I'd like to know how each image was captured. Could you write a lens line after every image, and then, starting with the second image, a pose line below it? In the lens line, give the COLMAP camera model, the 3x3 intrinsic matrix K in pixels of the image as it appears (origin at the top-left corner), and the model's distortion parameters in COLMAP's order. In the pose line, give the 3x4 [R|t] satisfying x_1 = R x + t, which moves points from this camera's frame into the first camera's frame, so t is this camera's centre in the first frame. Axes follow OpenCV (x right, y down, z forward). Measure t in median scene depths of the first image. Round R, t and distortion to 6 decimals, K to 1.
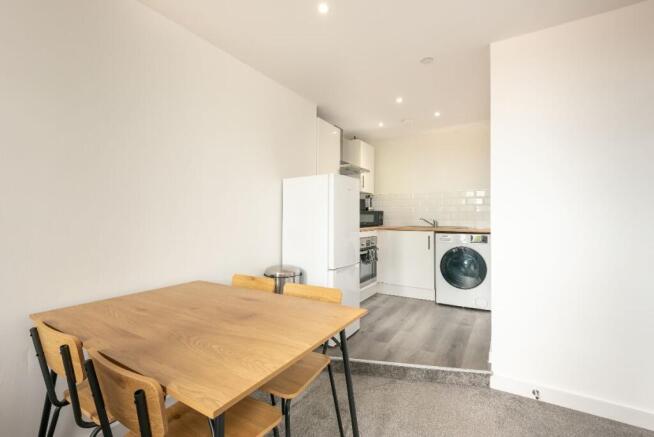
lens RADIAL K [[293.3, 0, 326.8], [0, 293.3, 214.9], [0, 0, 1]] dist [-0.000629, -0.000382]
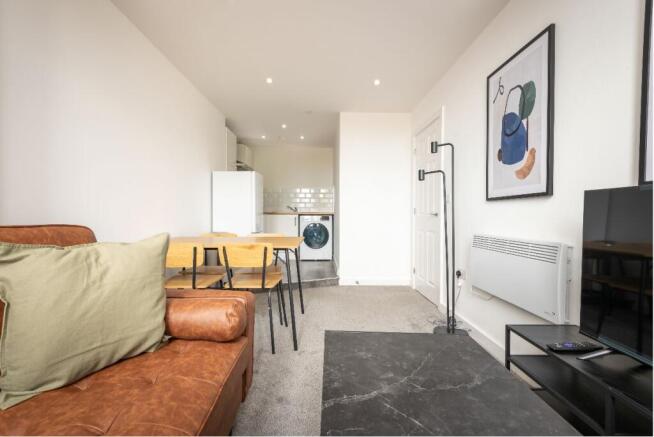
lens RADIAL K [[297.1, 0, 327.0], [0, 297.1, 218.5], [0, 0, 1]] dist [0.000709, 0.000015]
pose [[0.832461, 0.011220, 0.553971, -0.394516], [-0.029154, 0.999297, 0.023571, 0.039936], [-0.553317, -0.035772, 0.832203, -0.400376]]
